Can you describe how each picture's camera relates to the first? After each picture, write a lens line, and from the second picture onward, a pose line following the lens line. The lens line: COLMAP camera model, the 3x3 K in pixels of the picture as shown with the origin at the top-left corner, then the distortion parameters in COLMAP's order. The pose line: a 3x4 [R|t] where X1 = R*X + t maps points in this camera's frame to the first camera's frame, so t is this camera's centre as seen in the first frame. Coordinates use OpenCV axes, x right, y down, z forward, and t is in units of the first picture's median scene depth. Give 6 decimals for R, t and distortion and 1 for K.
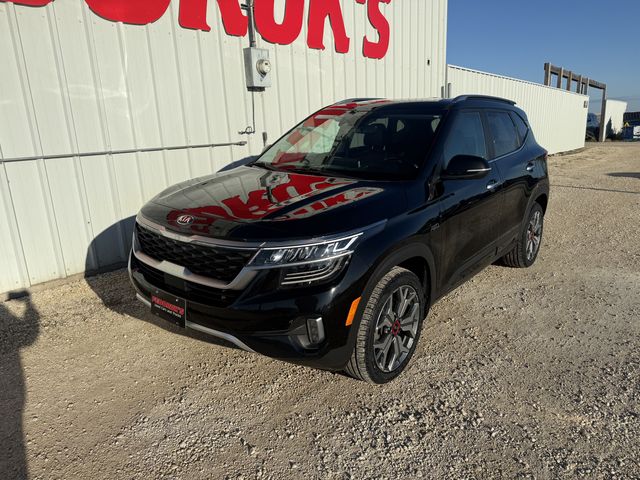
lens RADIAL K [[449.6, 0, 324.8], [0, 449.6, 249.4], [0, 0, 1]] dist [0.021508, -0.019321]
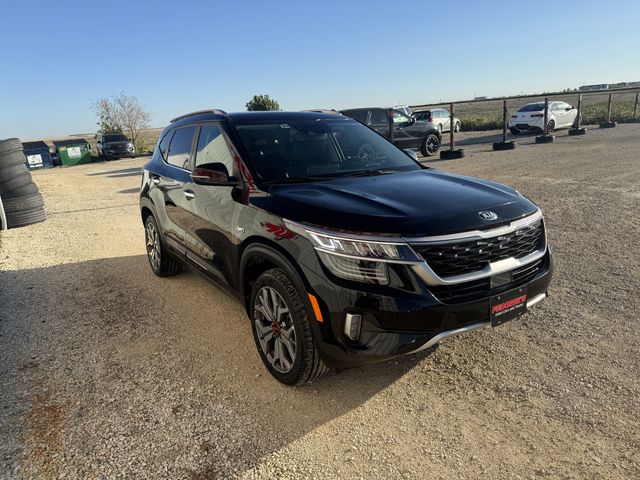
lens RADIAL K [[449.6, 0, 316.7], [0, 449.6, 243.0], [0, 0, 1]] dist [0.021508, -0.019321]
pose [[0.281115, -0.229312, 0.931875, -0.583476], [0.305262, 0.941964, 0.139707, -0.113503], [-0.909829, 0.245192, 0.334801, 0.444964]]
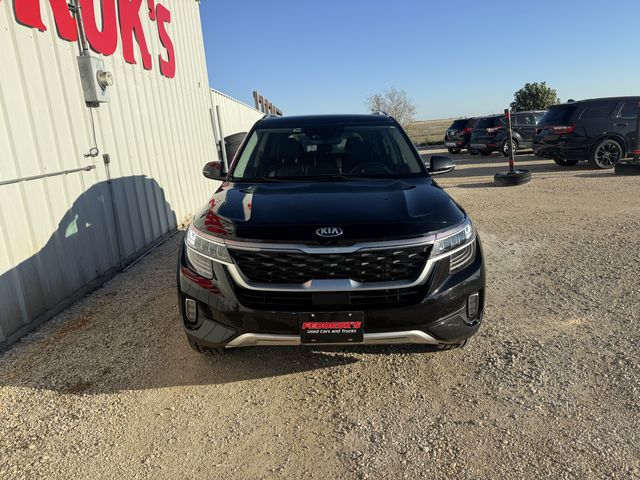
lens RADIAL K [[449.6, 0, 321.7], [0, 449.6, 238.1], [0, 0, 1]] dist [0.021508, -0.019321]
pose [[0.777882, -0.157680, 0.608306, -0.390785], [0.202118, 0.979350, -0.004603, -0.022555], [-0.595019, 0.126530, 0.793689, 0.114466]]
